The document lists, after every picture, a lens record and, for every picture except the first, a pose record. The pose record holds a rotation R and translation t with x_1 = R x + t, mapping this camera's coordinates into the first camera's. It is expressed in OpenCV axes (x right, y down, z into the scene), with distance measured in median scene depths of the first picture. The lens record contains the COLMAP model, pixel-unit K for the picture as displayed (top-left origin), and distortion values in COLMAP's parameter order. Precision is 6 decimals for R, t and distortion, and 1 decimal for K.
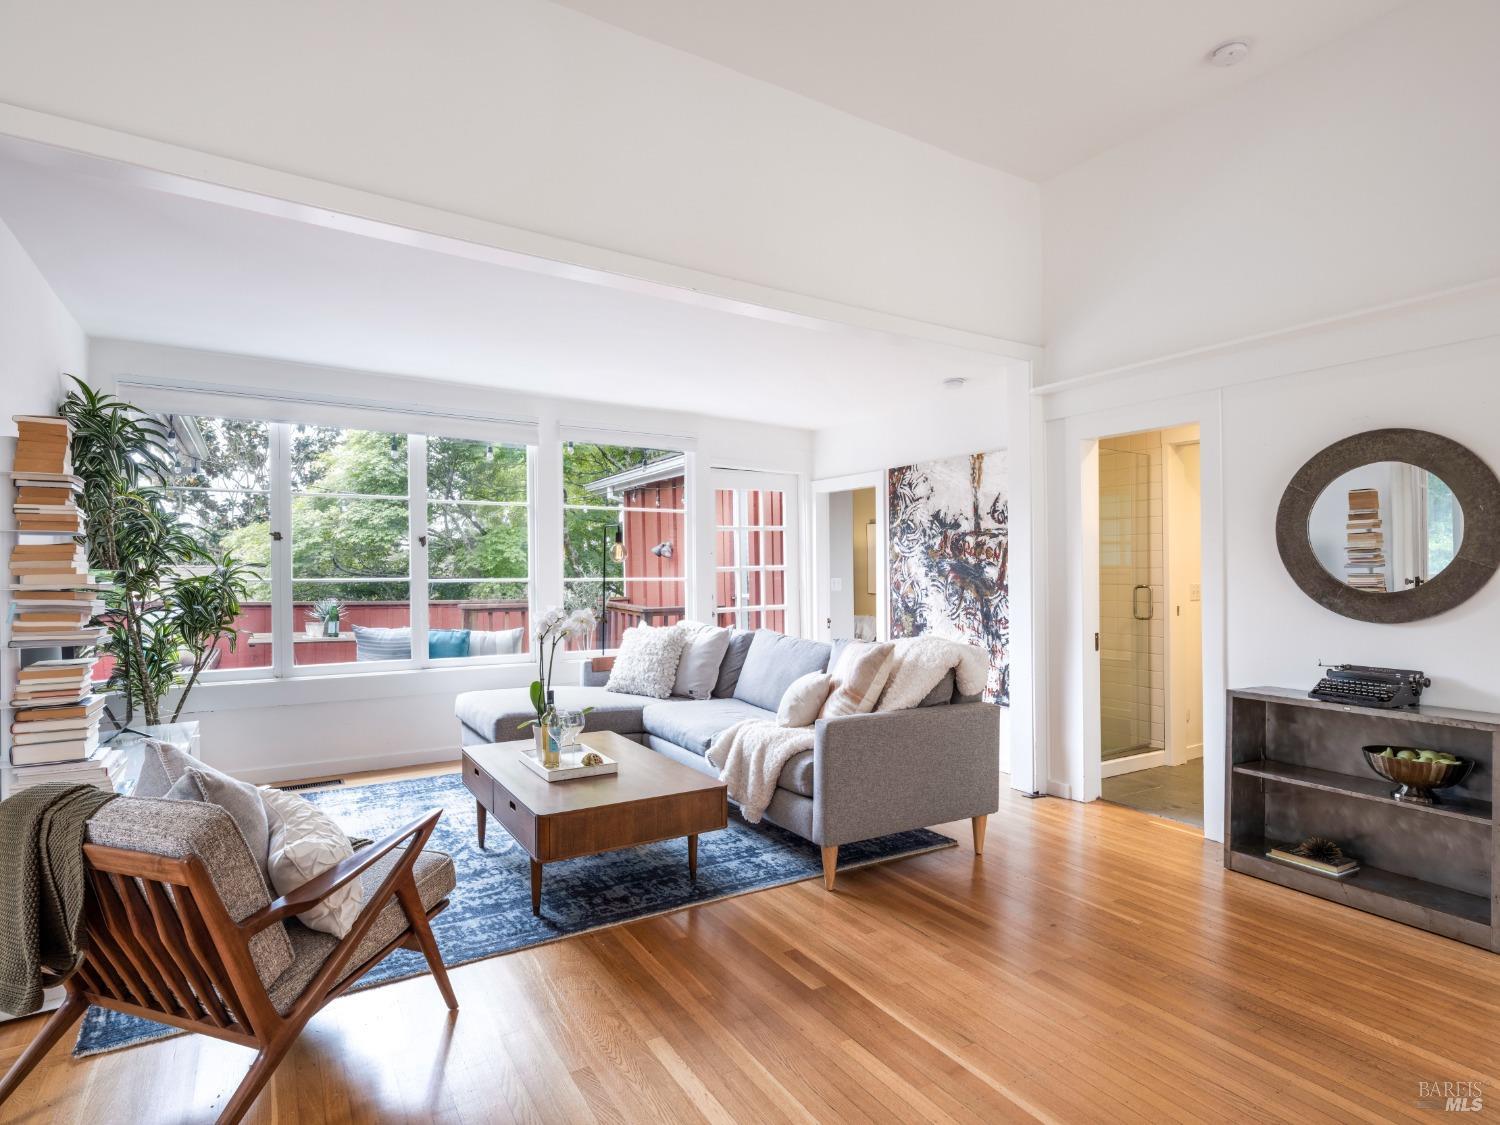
lens RADIAL K [[807.2, 0, 750.1], [0, 807.2, 563.3], [0, 0, 1]] dist [0.002270, -0.000538]
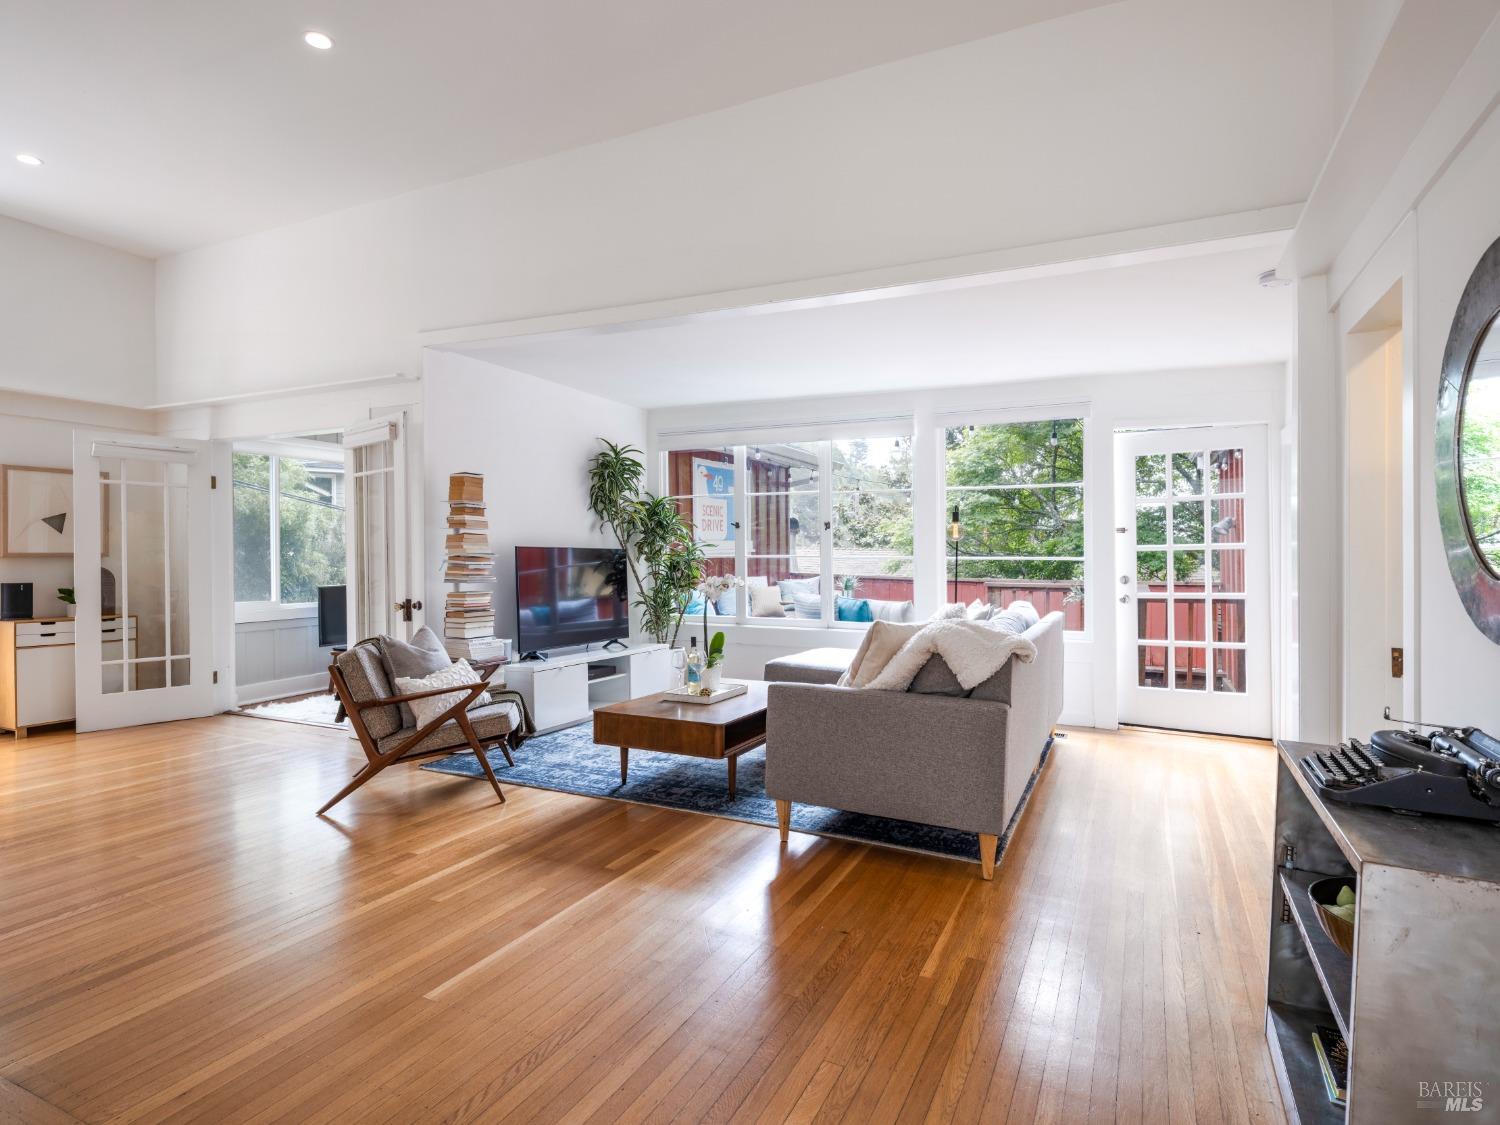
lens RADIAL K [[807.2, 0, 740.0], [0, 807.2, 558.5], [0, 0, 1]] dist [0.002270, -0.000538]
pose [[0.525373, 0.003393, -0.850865, 0.677668], [0.006659, 0.999945, 0.008099, 0.014049], [0.850846, -0.009921, 0.525322, 0.269996]]
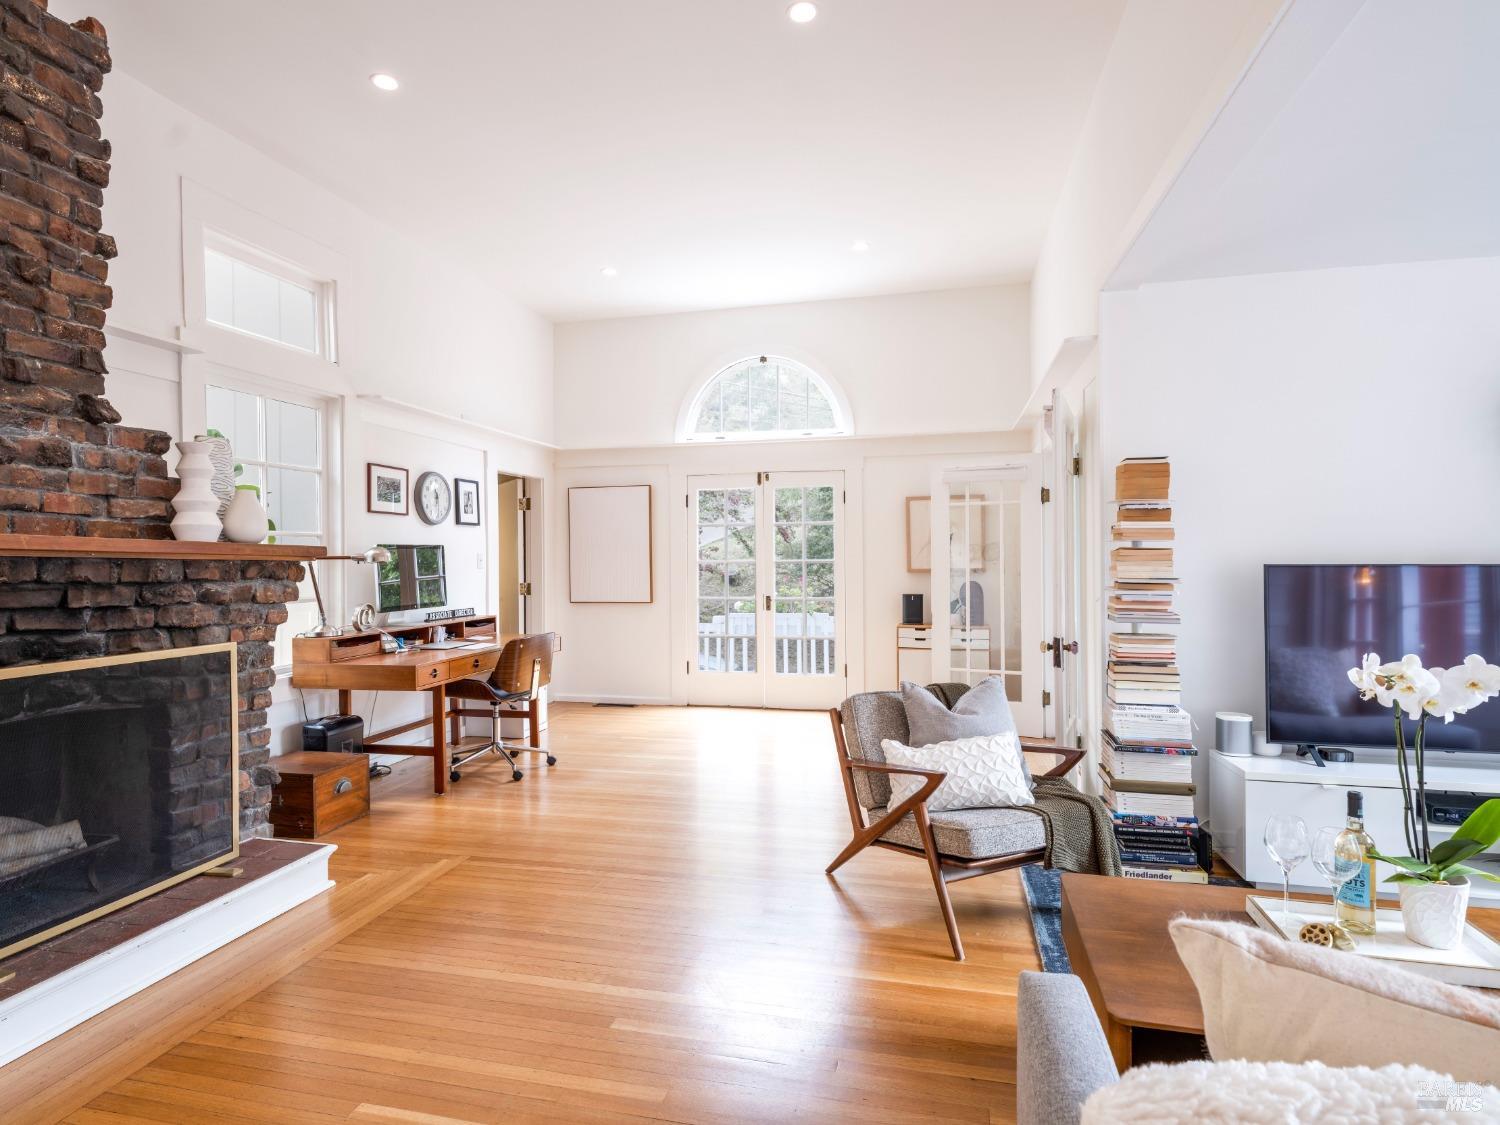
lens RADIAL K [[807.2, 0, 743.7], [0, 807.2, 565.1], [0, 0, 1]] dist [0.002270, -0.000538]
pose [[-0.710273, 0.013105, -0.703804, 0.331460], [0.017849, 0.999841, 0.000604, -0.004747], [0.703700, -0.012133, -0.710394, 0.800813]]
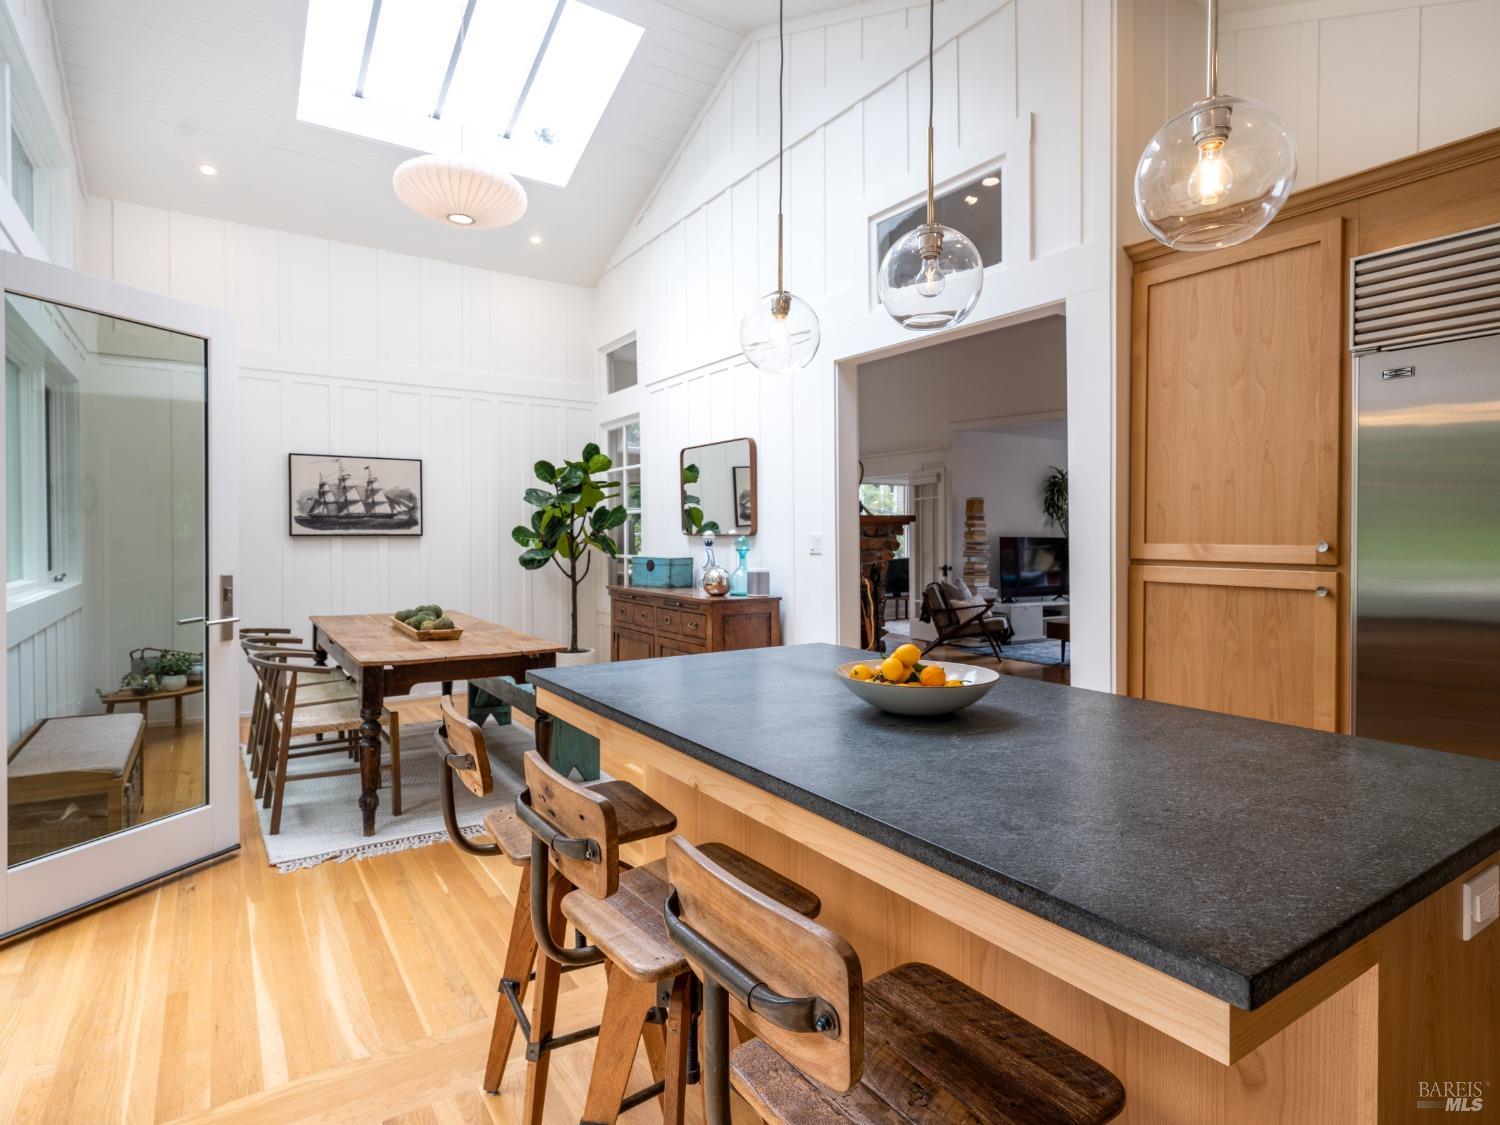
lens RADIAL K [[807.2, 0, 746.8], [0, 807.2, 546.9], [0, 0, 1]] dist [0.002270, -0.000538]
pose [[0.022980, 0.014544, -0.999630, 1.564035], [0.003448, 0.999887, 0.014627, -0.003557], [0.999730, -0.003783, 0.022928, -0.088949]]
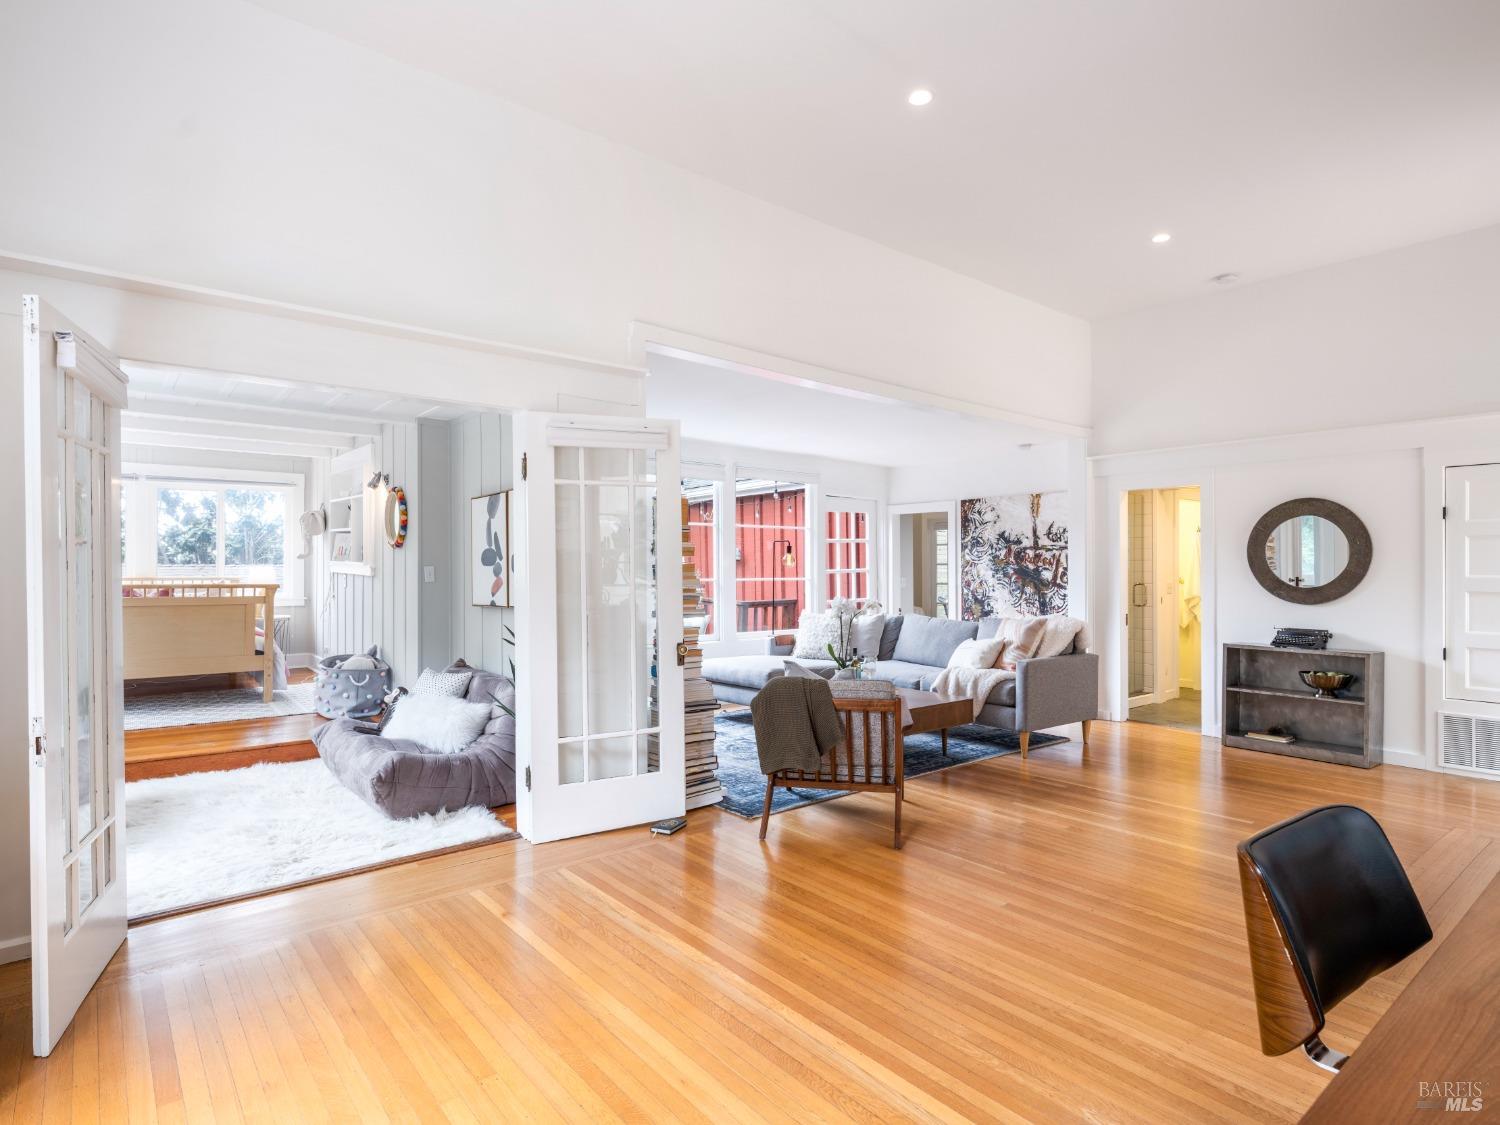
lens RADIAL K [[807.2, 0, 755.9], [0, 807.2, 561.9], [0, 0, 1]] dist [0.002270, -0.000538]
pose [[0.990691, 0.001995, 0.136116, -0.497919], [-0.002179, 0.999997, 0.001207, -0.014765], [-0.136113, -0.001493, 0.990692, -0.454051]]
